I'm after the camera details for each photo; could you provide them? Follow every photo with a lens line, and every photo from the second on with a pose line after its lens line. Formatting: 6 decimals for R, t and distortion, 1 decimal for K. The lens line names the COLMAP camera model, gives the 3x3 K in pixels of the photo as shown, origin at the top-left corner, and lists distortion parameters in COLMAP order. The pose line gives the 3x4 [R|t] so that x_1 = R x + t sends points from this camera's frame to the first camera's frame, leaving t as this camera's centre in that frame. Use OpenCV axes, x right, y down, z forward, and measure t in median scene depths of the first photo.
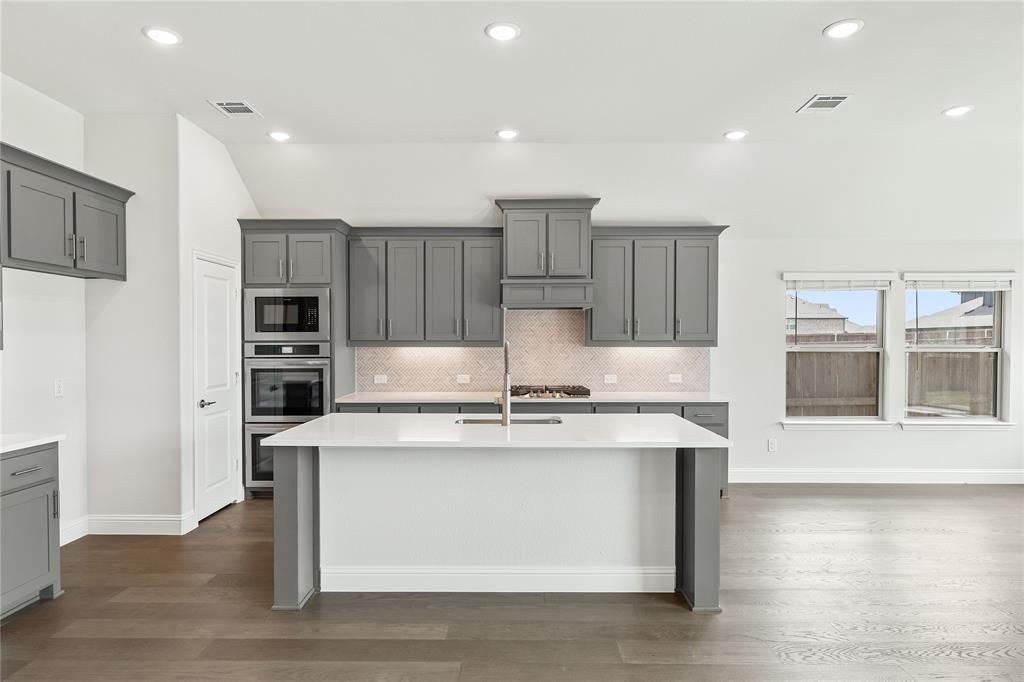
lens RADIAL K [[586.5, 0, 512.0], [0, 586.5, 341.0], [0, 0, 1]] dist [0.001027, -0.000075]
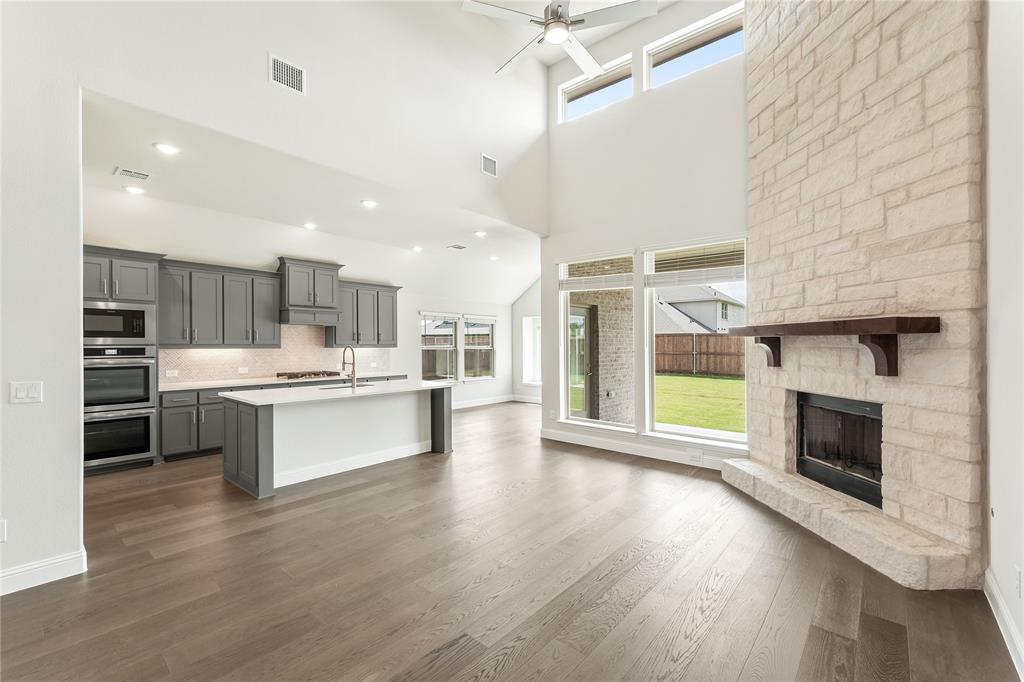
lens RADIAL K [[426.8, 0, 512.0], [0, 426.8, 341.0], [0, 0, 1]] dist [0.000405, 0.000046]
pose [[0.649473, 0.006868, 0.760354, -0.514359], [-0.004183, 0.999976, -0.005460, -0.006491], [-0.760373, 0.000365, 0.649486, -0.234110]]
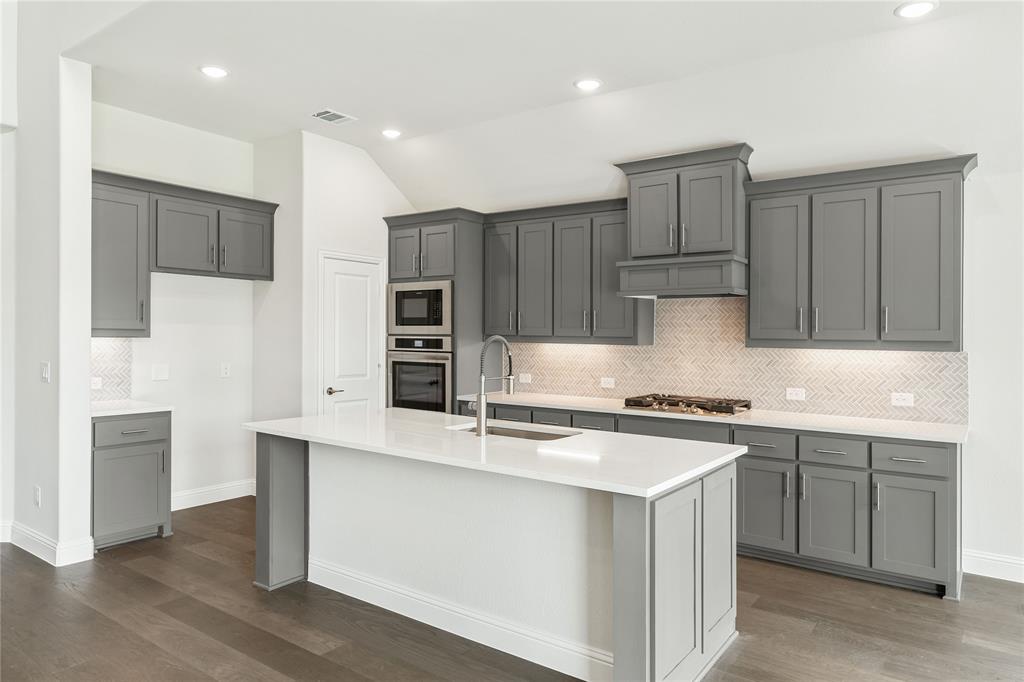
lens RADIAL K [[663.4, 0, 497.8], [0, 663.4, 324.8], [0, 0, 1]] dist [0.001414, 0.000605]
pose [[0.811381, 0.002213, -0.584514, 0.382574], [-0.014550, 0.999759, -0.016412, 0.000035], [0.584337, 0.021821, 0.811218, 0.159509]]
